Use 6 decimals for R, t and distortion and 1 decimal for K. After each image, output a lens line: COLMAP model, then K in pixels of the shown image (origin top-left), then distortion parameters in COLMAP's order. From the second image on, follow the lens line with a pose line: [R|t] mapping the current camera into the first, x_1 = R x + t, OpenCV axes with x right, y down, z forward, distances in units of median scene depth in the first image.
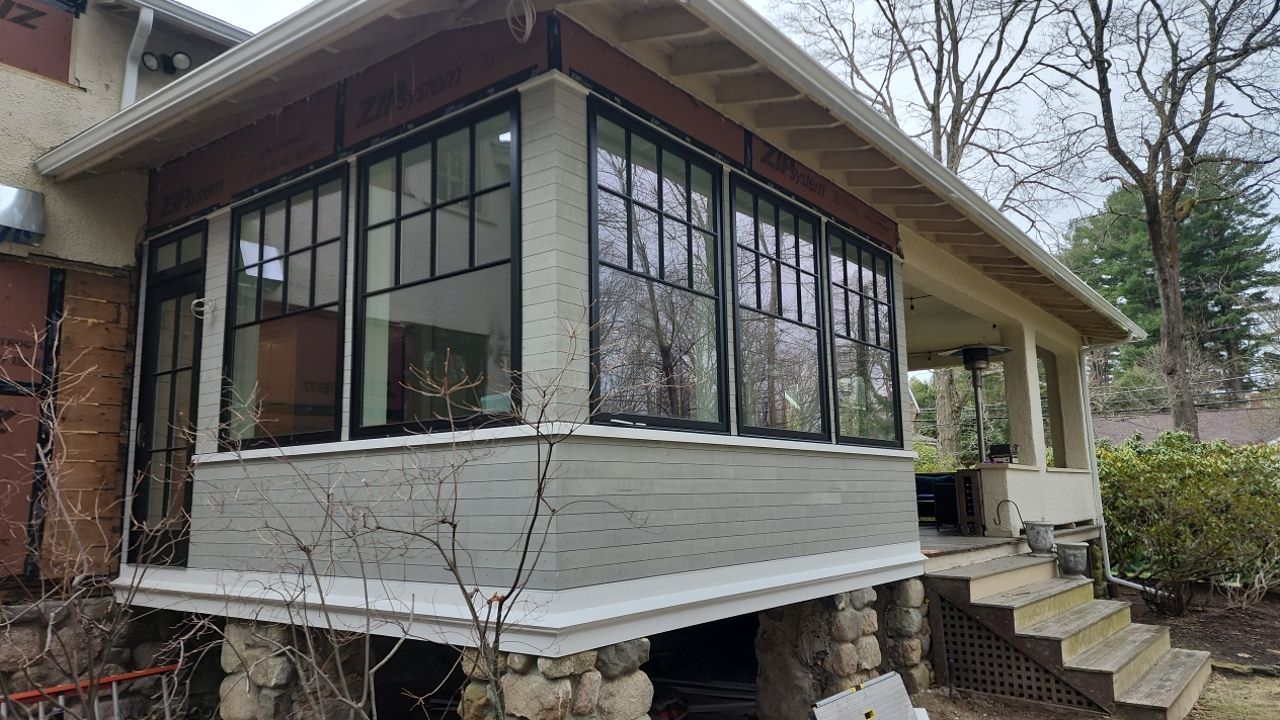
lens RADIAL K [[858.5, 0, 640.0], [0, 858.5, 360.0], [0, 0, 1]] dist [0.083592, -0.060222]
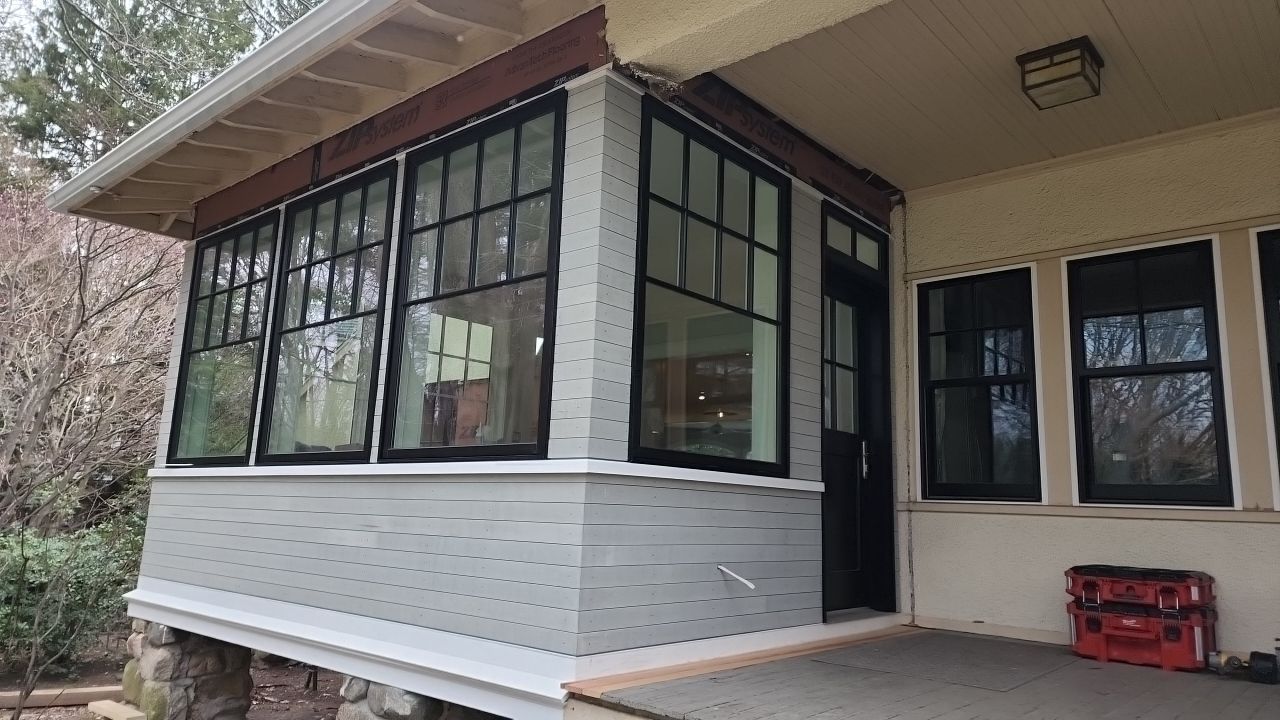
lens RADIAL K [[858.5, 0, 640.0], [0, 858.5, 360.0], [0, 0, 1]] dist [0.083592, -0.060222]
pose [[-0.067515, -0.164981, -0.983983, 0.846140], [0.112124, 0.978731, -0.171794, 0.146942], [0.991398, -0.121927, -0.047581, 1.148496]]
